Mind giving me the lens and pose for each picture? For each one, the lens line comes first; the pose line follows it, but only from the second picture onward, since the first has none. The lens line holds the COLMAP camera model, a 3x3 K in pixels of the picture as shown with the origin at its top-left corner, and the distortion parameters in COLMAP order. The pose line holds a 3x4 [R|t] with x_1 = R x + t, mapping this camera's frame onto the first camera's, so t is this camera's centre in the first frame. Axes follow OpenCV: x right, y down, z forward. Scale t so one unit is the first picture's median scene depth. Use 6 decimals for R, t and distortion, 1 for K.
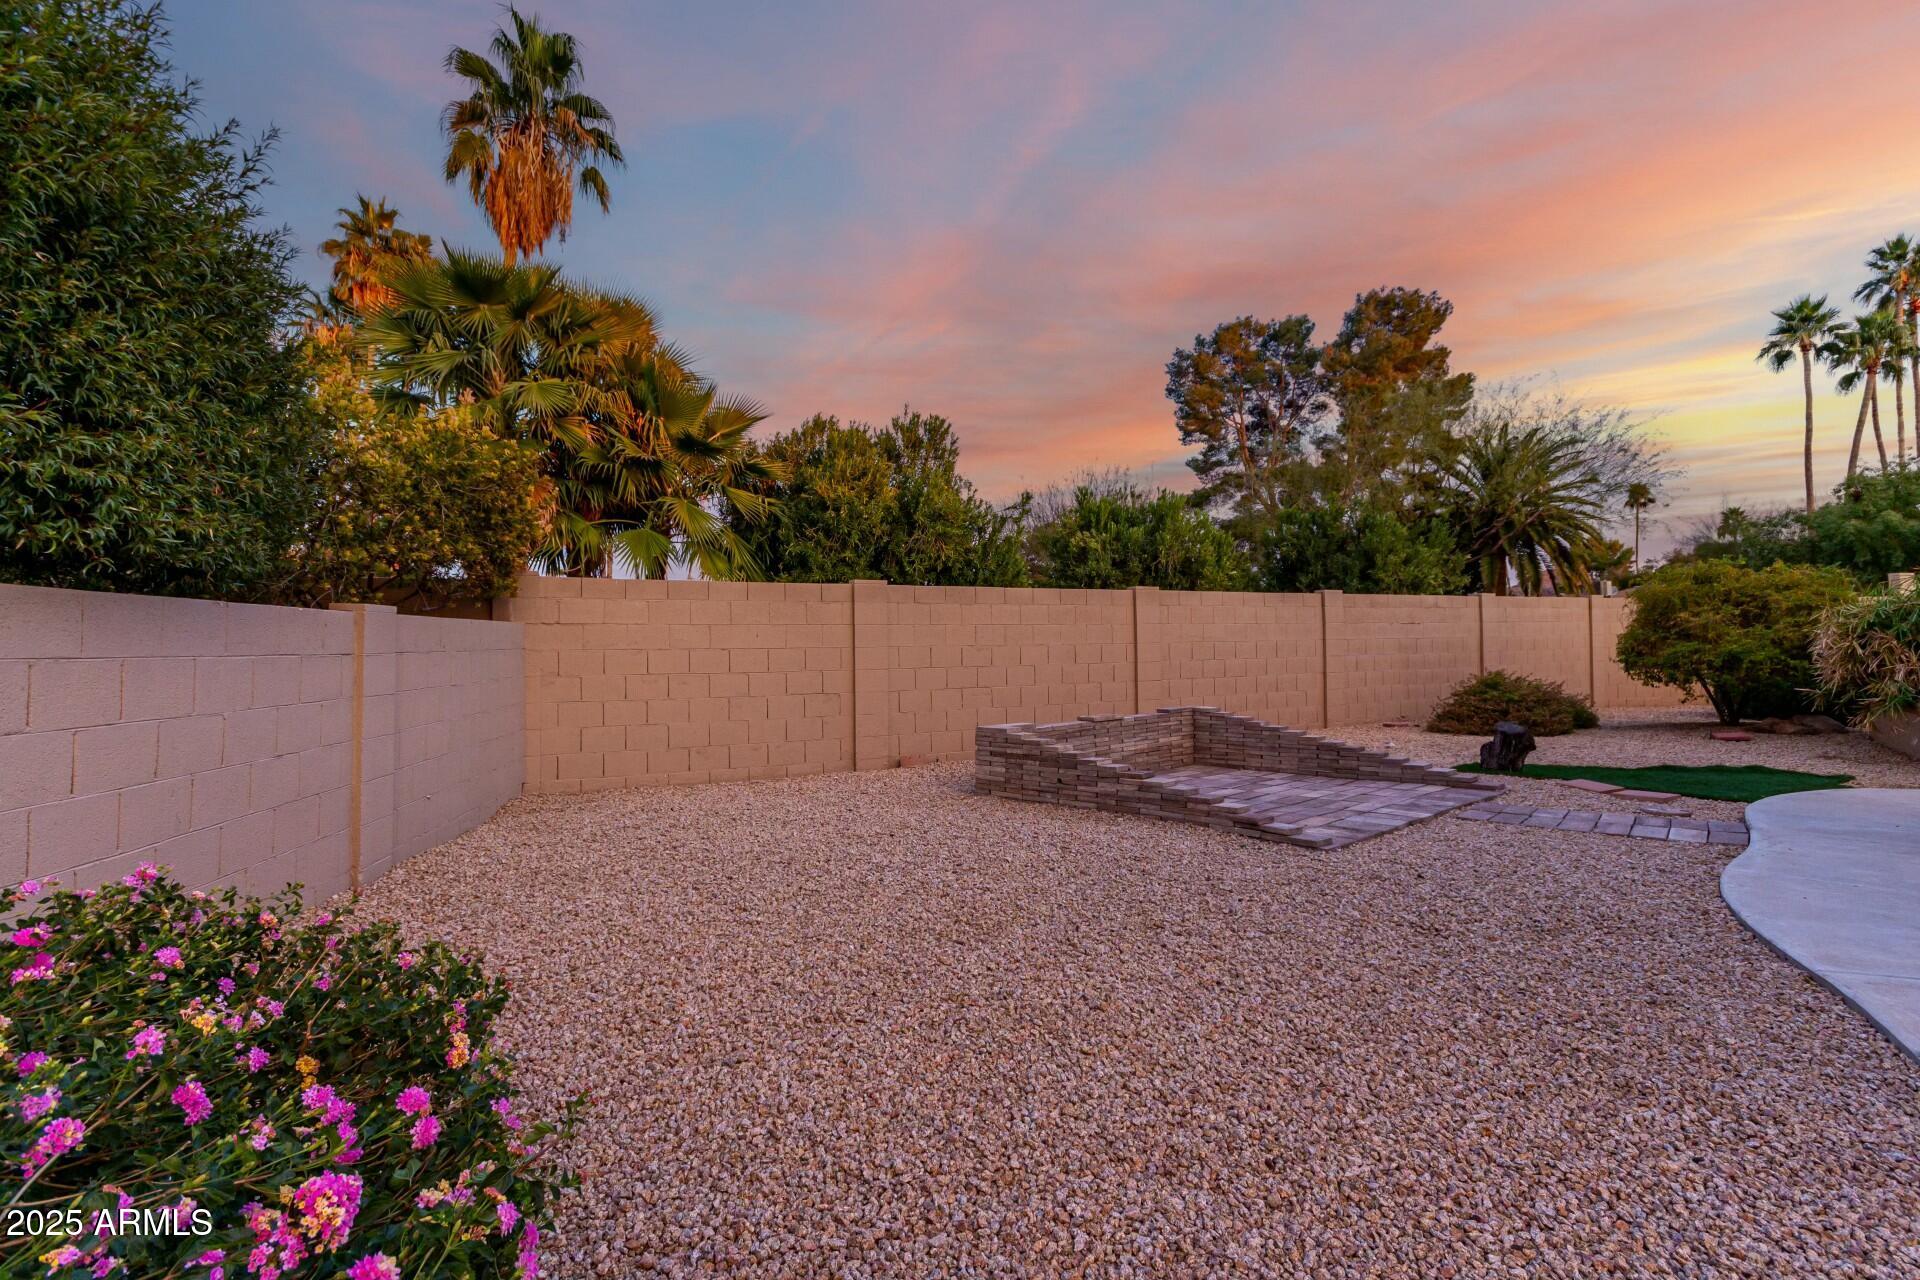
lens RADIAL K [[894.9, 0, 965.1], [0, 894.9, 645.5], [0, 0, 1]] dist [0.012123, 0.000310]
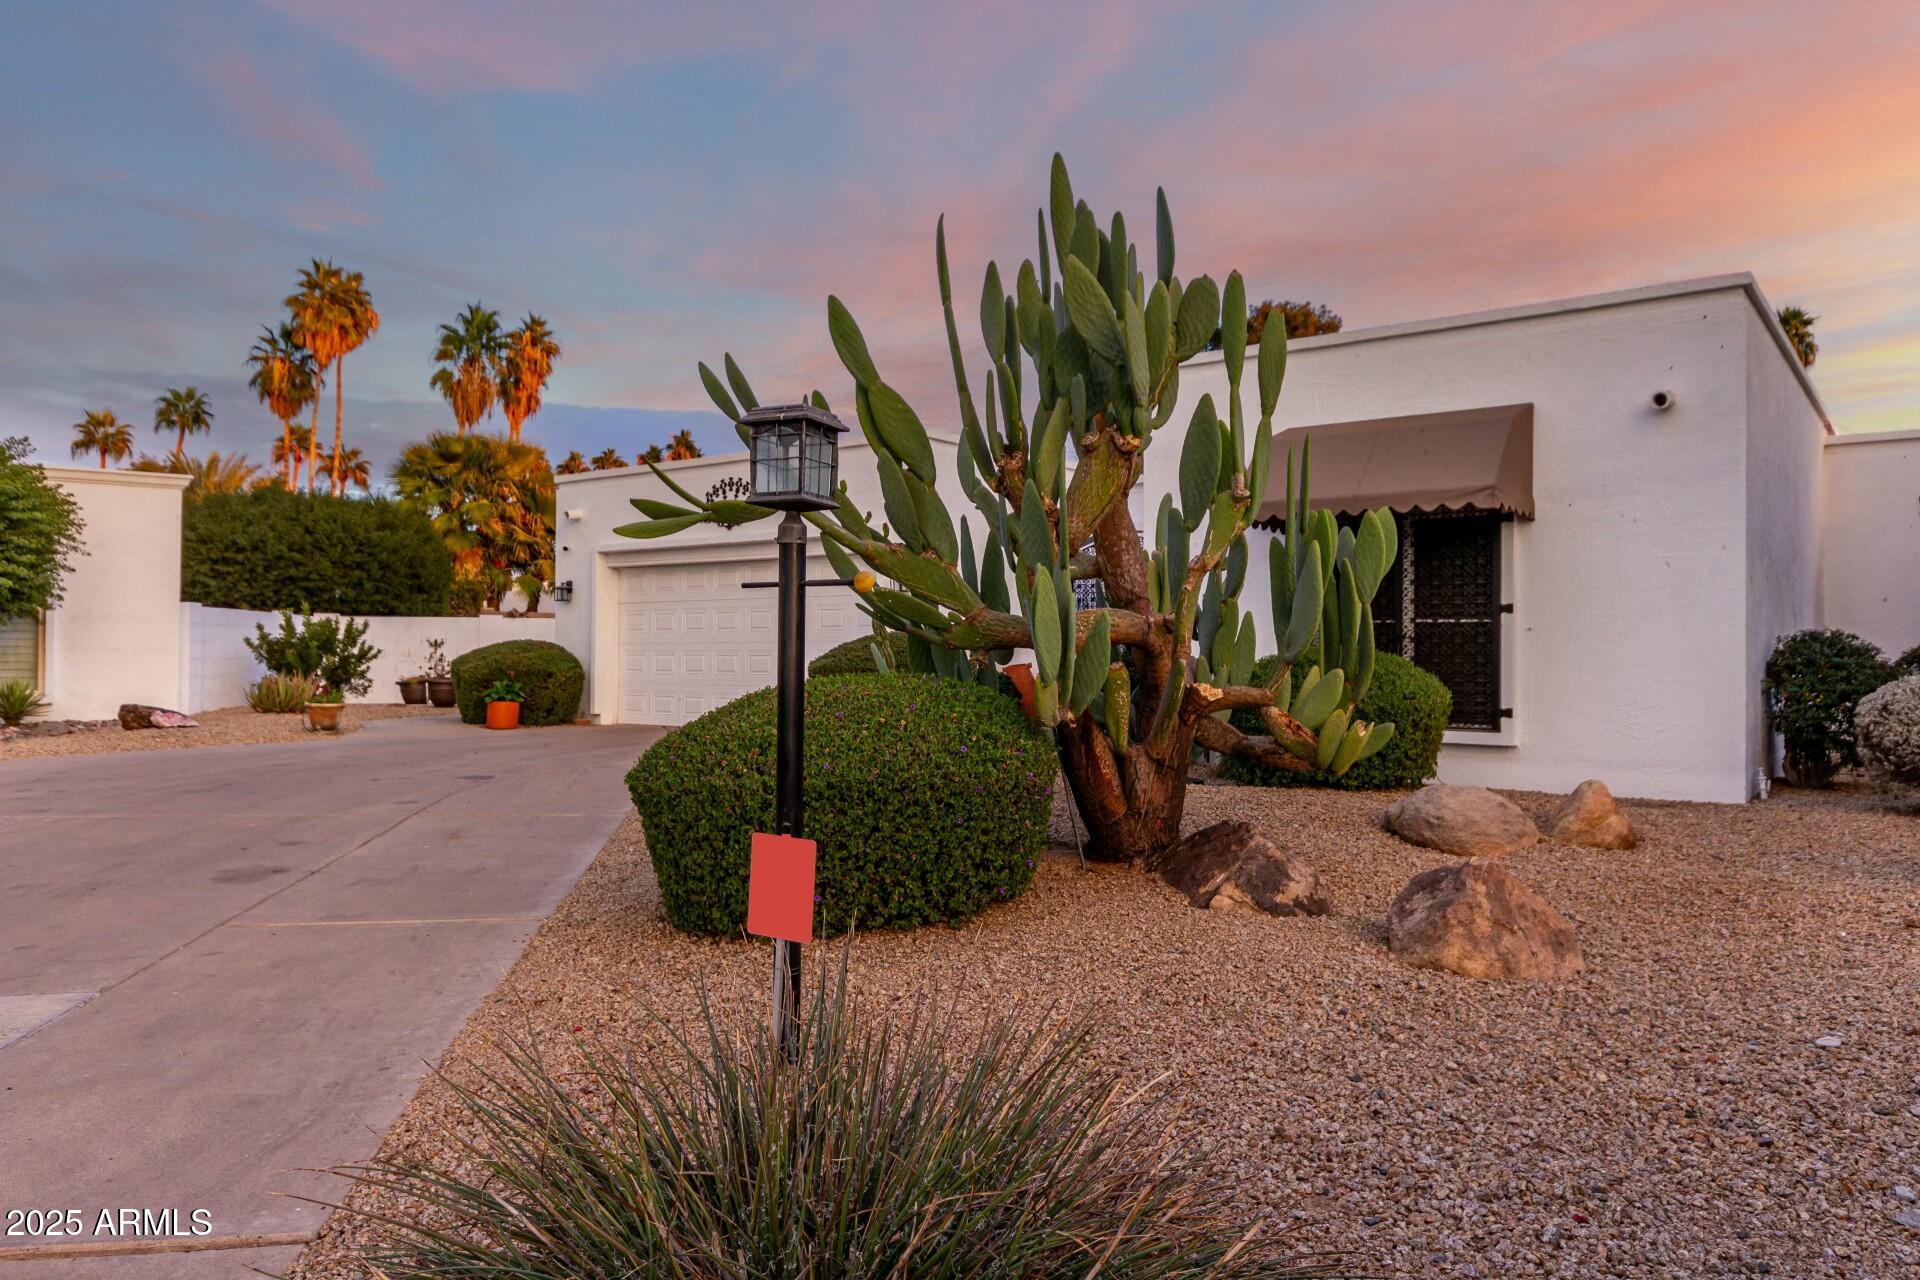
lens RADIAL K [[1325.0, 0, 960.0], [0, 1325.0, 640.0], [0, 0, 1]] dist [-0.004339, -0.000845]
pose [[0.998687, 0.022118, -0.046207, 0.673388], [-0.022573, 0.999701, -0.009358, 0.010749], [0.045987, 0.010388, 0.998888, -1.717895]]
